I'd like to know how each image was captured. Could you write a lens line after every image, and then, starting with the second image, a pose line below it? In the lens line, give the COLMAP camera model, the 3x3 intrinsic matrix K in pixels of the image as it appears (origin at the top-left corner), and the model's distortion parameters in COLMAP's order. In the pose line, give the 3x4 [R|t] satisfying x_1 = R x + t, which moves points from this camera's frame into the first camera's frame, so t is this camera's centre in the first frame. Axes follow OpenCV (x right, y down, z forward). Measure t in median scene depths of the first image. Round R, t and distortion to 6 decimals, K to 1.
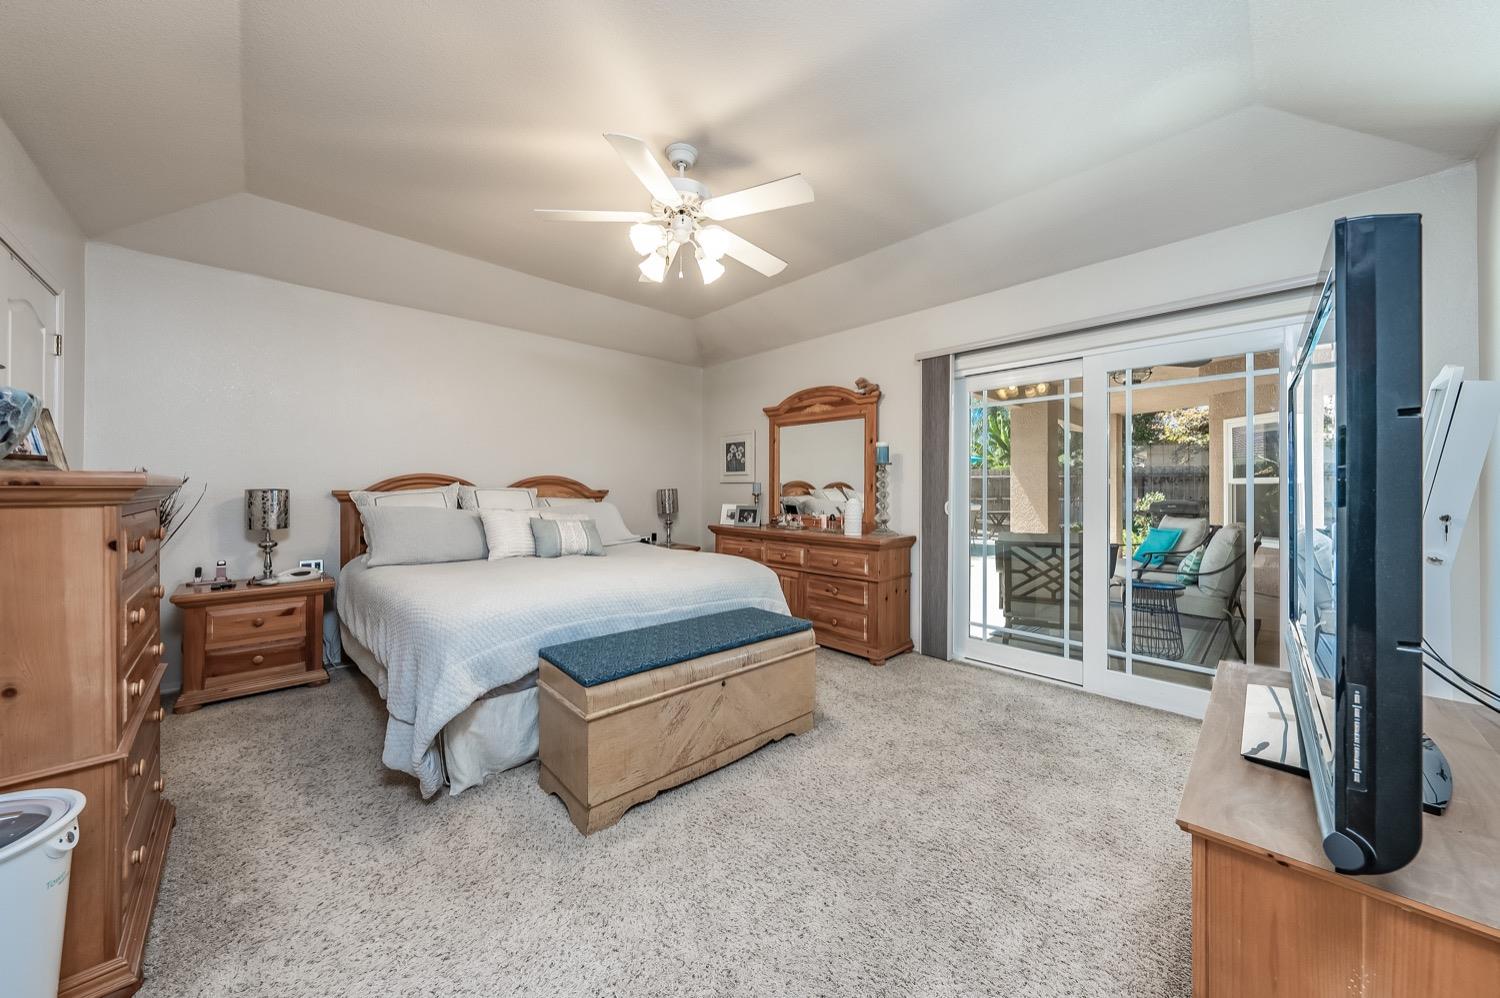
lens RADIAL K [[518.3, 0, 745.7], [0, 518.3, 487.2], [0, 0, 1]] dist [-0.002773, -0.000031]
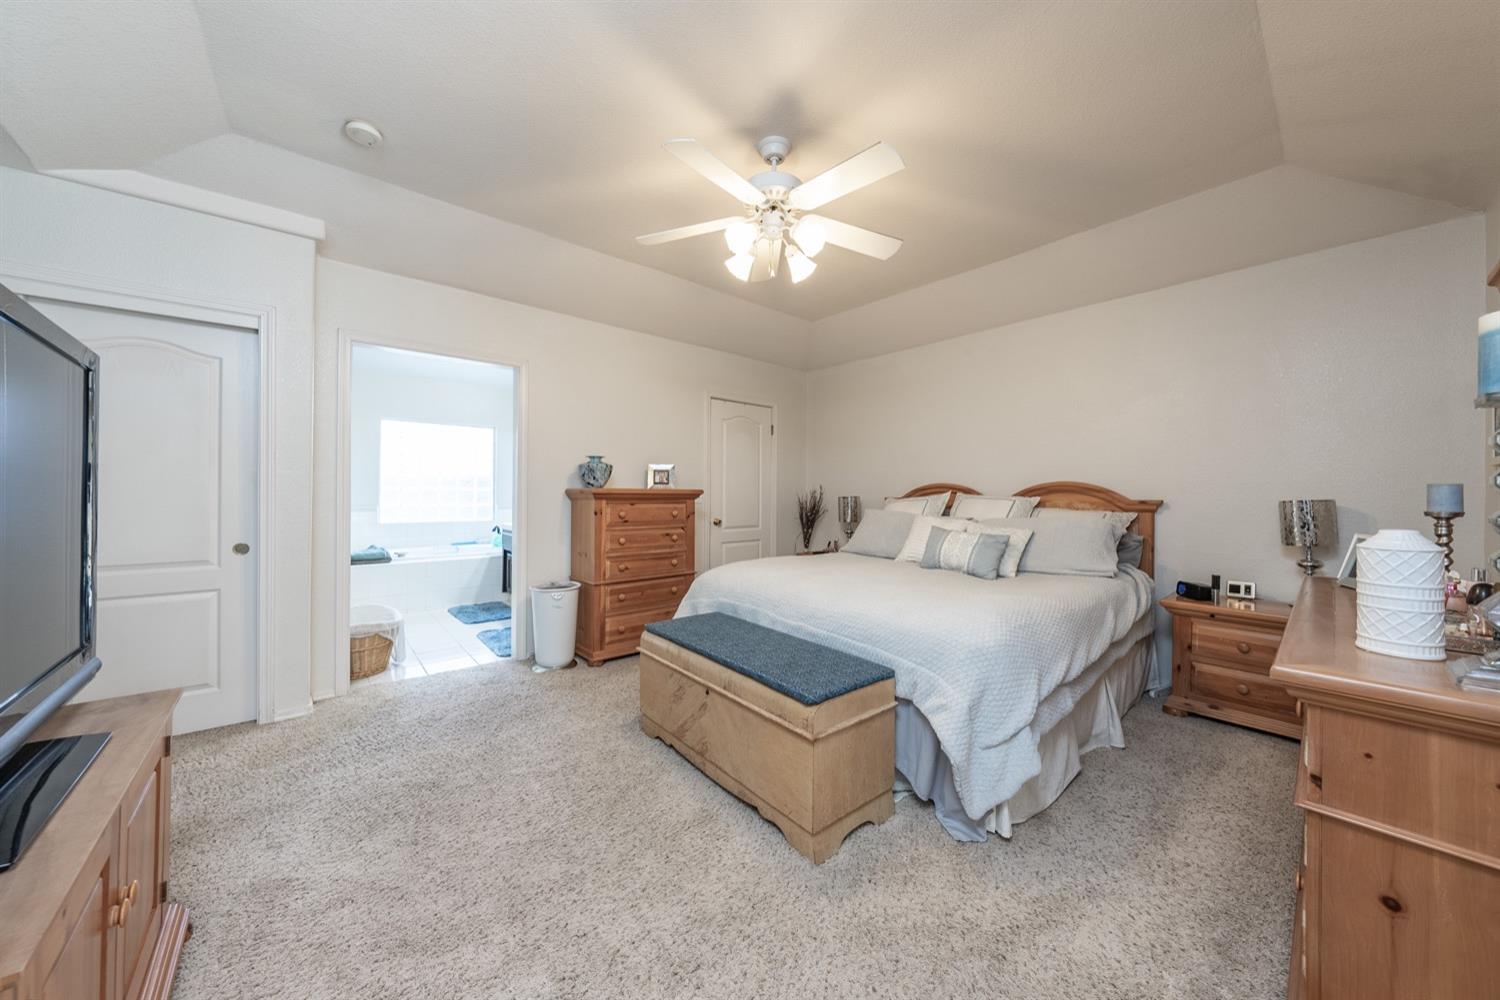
lens RADIAL K [[518.3, 0, 745.7], [0, 518.3, 488.2], [0, 0, 1]] dist [-0.002773, -0.000031]
pose [[-0.066585, -0.016561, -0.997643, 0.830123], [-0.003799, 0.999859, -0.016344, 0.007192], [0.997774, 0.002702, -0.066638, 1.002949]]
